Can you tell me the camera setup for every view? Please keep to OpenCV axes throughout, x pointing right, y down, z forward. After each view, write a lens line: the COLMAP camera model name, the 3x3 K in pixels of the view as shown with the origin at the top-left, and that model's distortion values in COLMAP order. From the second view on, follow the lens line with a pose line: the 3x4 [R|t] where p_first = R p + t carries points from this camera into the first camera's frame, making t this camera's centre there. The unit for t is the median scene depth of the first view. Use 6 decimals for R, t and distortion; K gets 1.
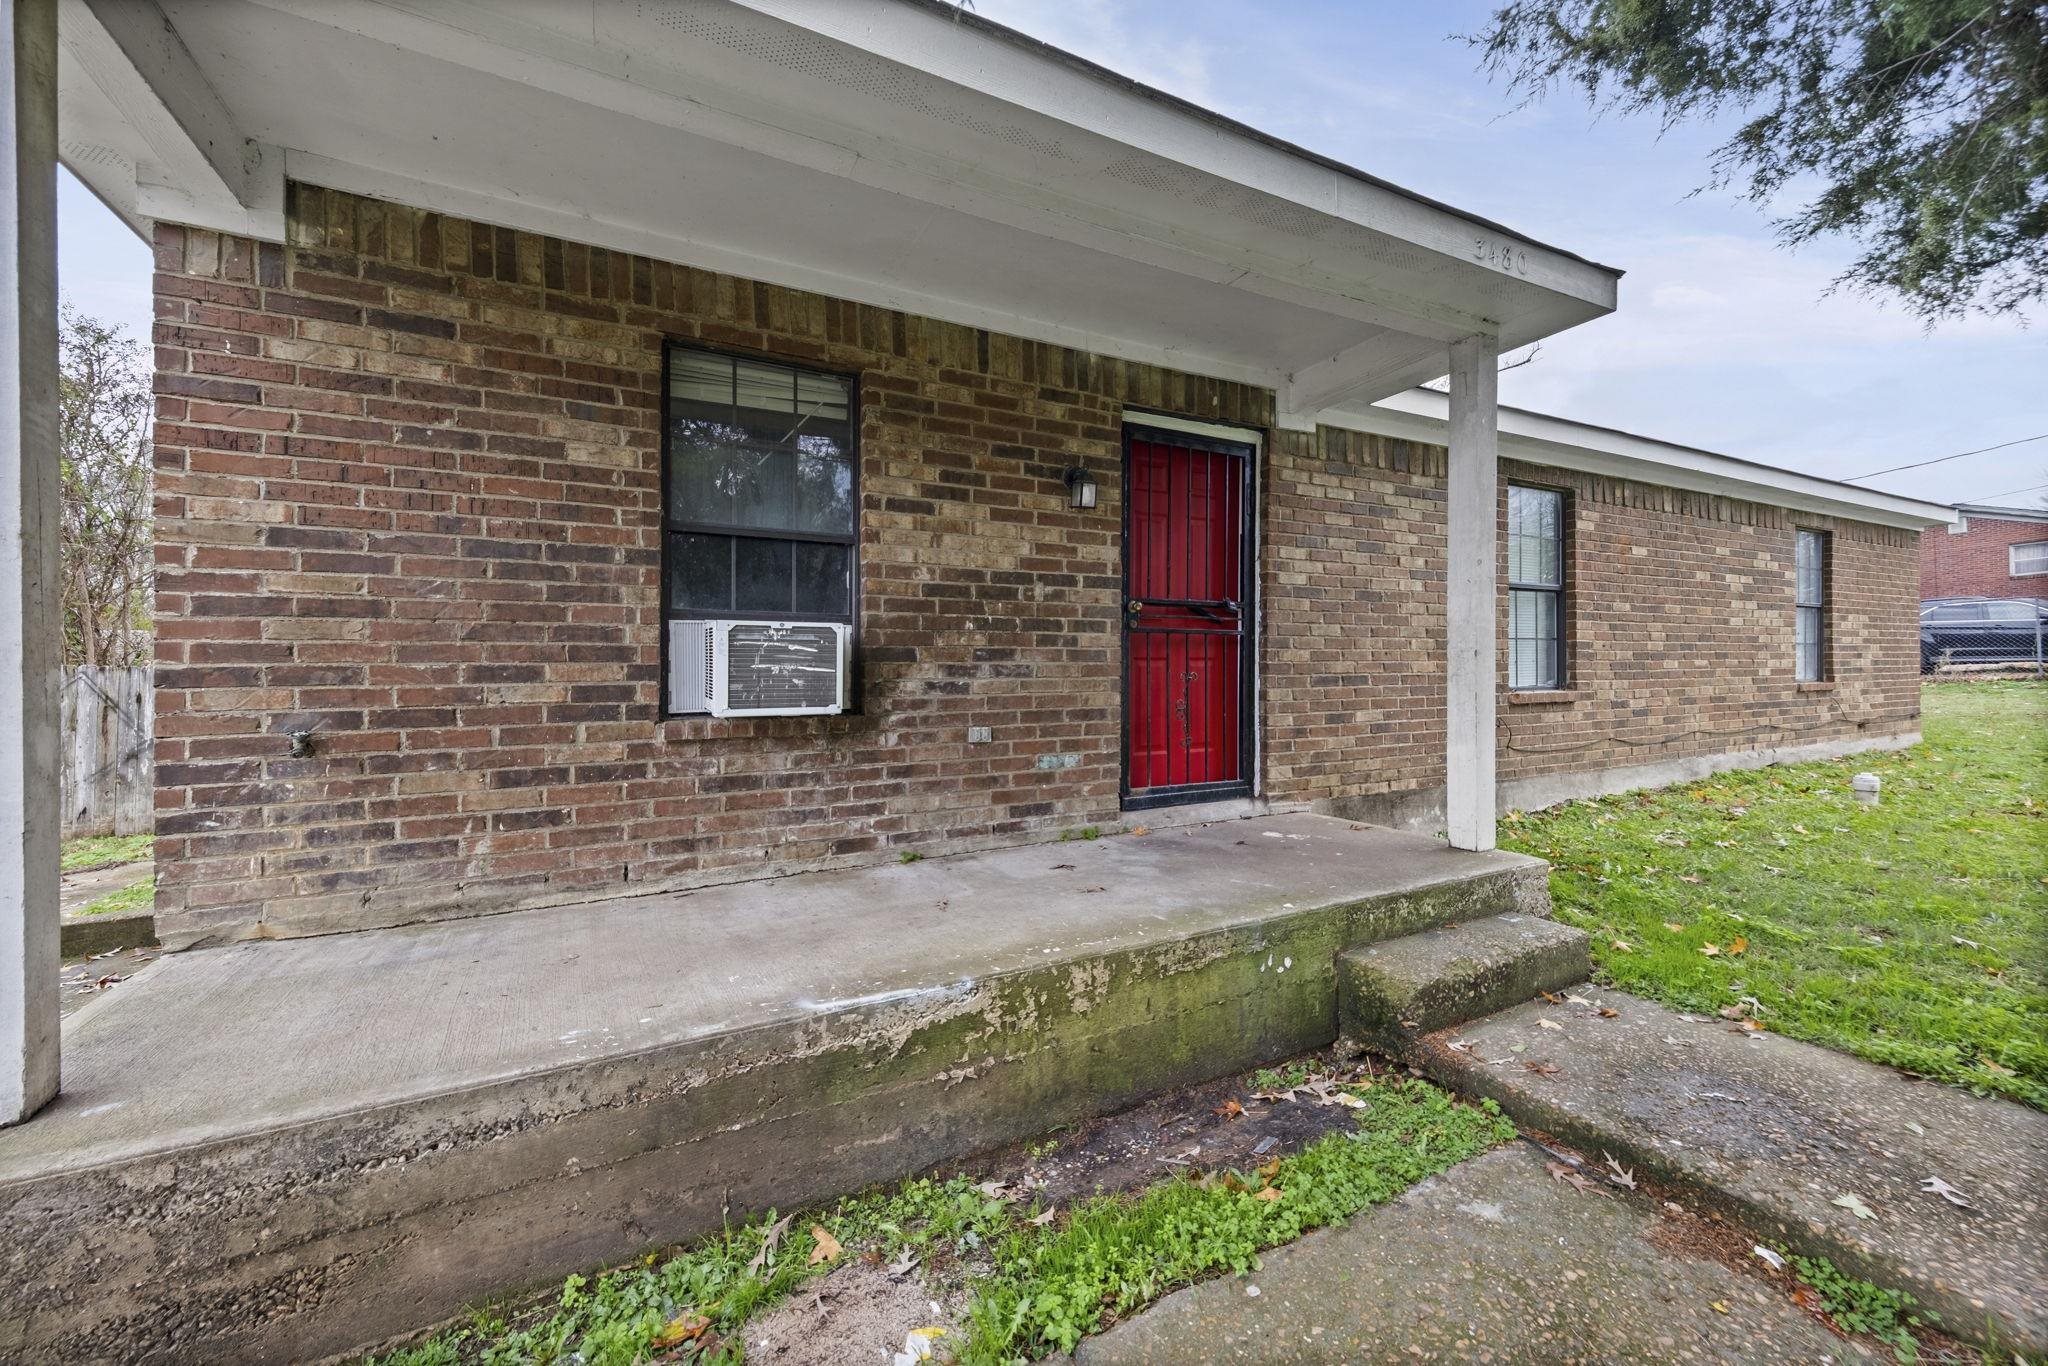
lens RADIAL K [[784.3, 0, 1028.8], [0, 784.3, 680.1], [0, 0, 1]] dist [0.000800, -0.000038]
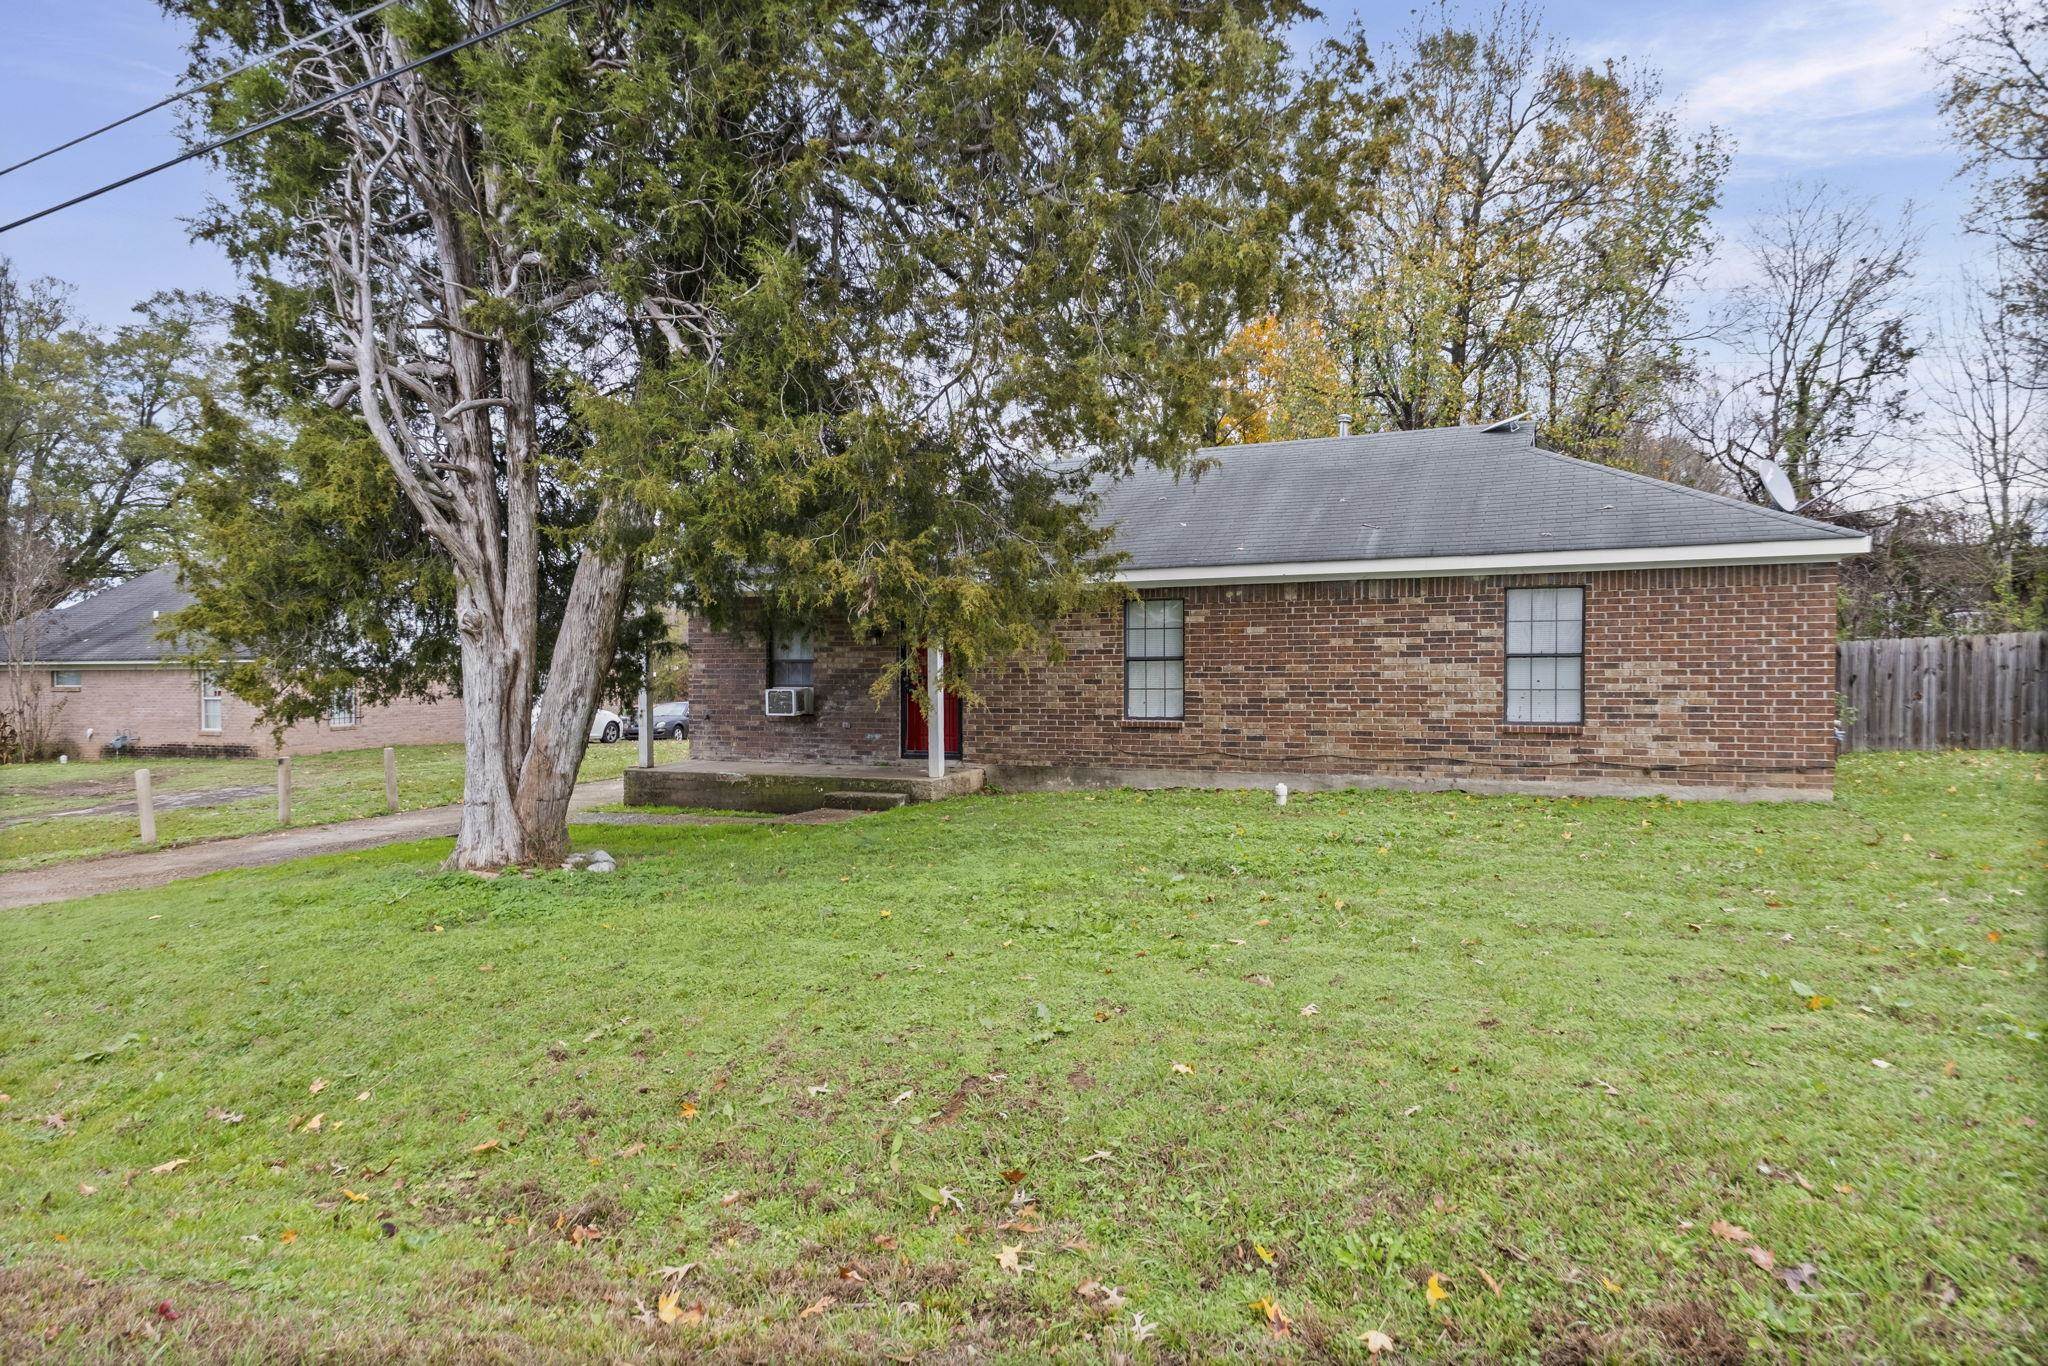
lens RADIAL K [[833.2, 0, 1025.2], [0, 833.2, 691.6], [0, 0, 1]] dist [-0.001565, -0.000194]
pose [[0.682963, 0.014858, -0.730301, 2.708931], [-0.012007, 0.999886, 0.009114, -0.093320], [0.730354, 0.002544, 0.683064, -0.661044]]
